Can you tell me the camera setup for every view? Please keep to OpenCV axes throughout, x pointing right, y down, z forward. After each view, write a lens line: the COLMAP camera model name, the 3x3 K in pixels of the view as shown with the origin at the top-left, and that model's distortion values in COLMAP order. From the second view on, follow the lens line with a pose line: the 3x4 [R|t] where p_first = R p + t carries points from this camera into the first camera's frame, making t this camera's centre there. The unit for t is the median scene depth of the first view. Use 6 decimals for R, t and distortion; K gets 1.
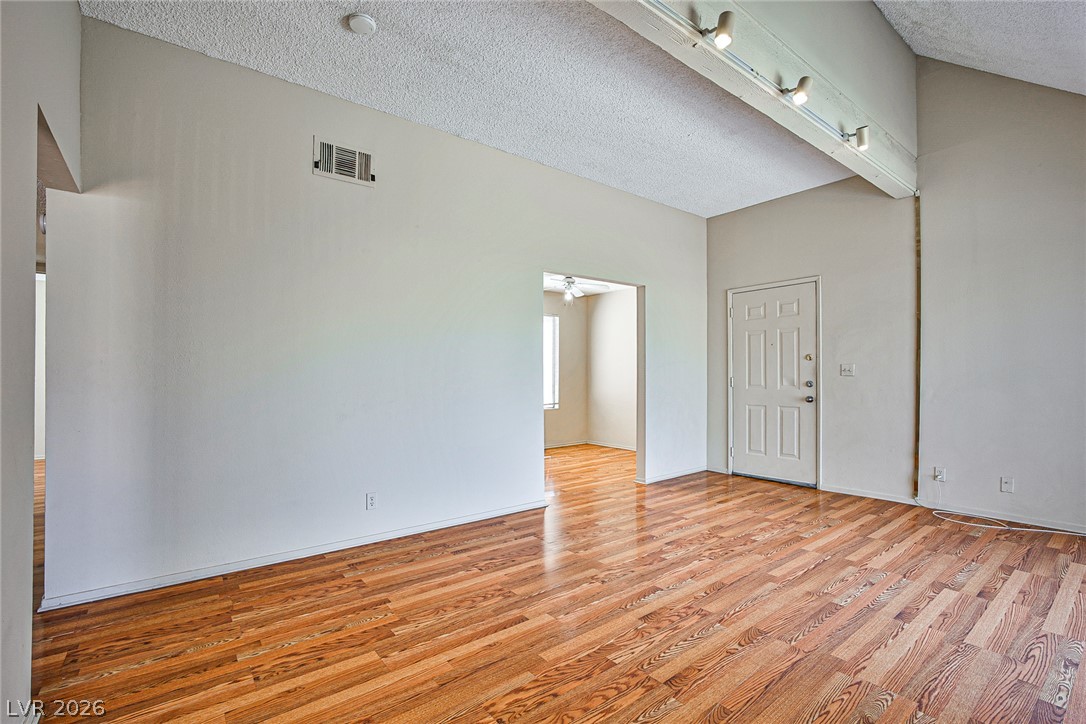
lens RADIAL K [[490.0, 0, 546.0], [0, 490.0, 367.7], [0, 0, 1]] dist [0.001524, 0.000550]
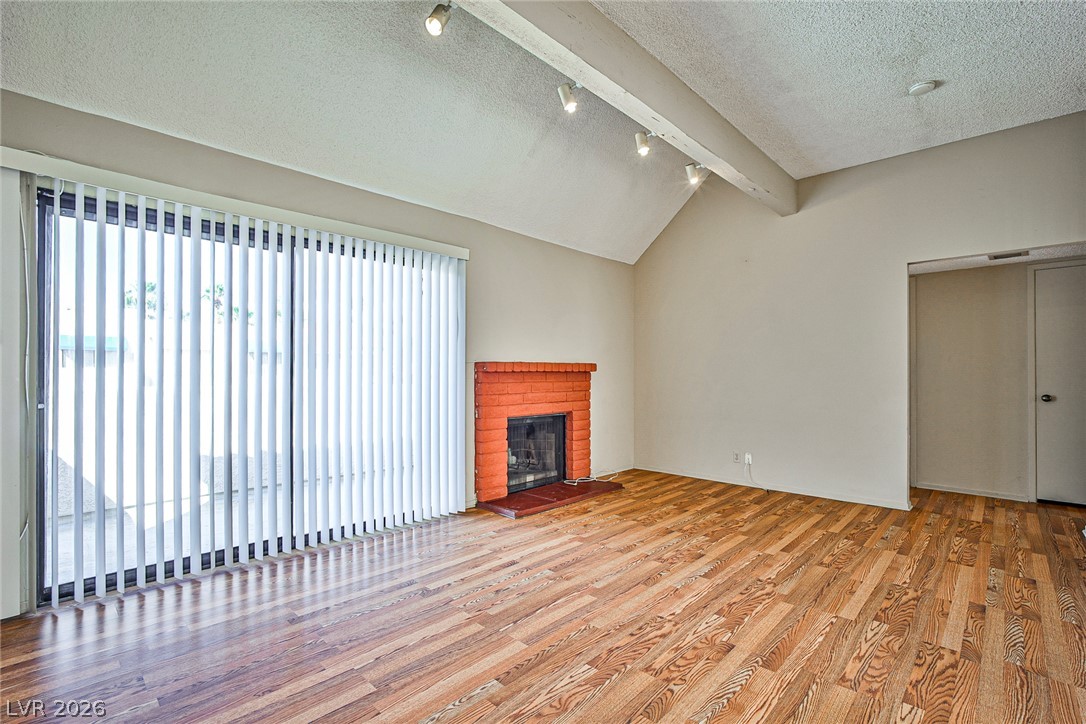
lens RADIAL K [[490.0, 0, 542.9], [0, 490.0, 365.4], [0, 0, 1]] dist [0.001524, 0.000550]
pose [[-0.990502, -0.002114, -0.137484, 0.756019], [0.002156, 0.999520, -0.030905, 0.027419], [0.137484, -0.030908, -0.990022, 2.113593]]
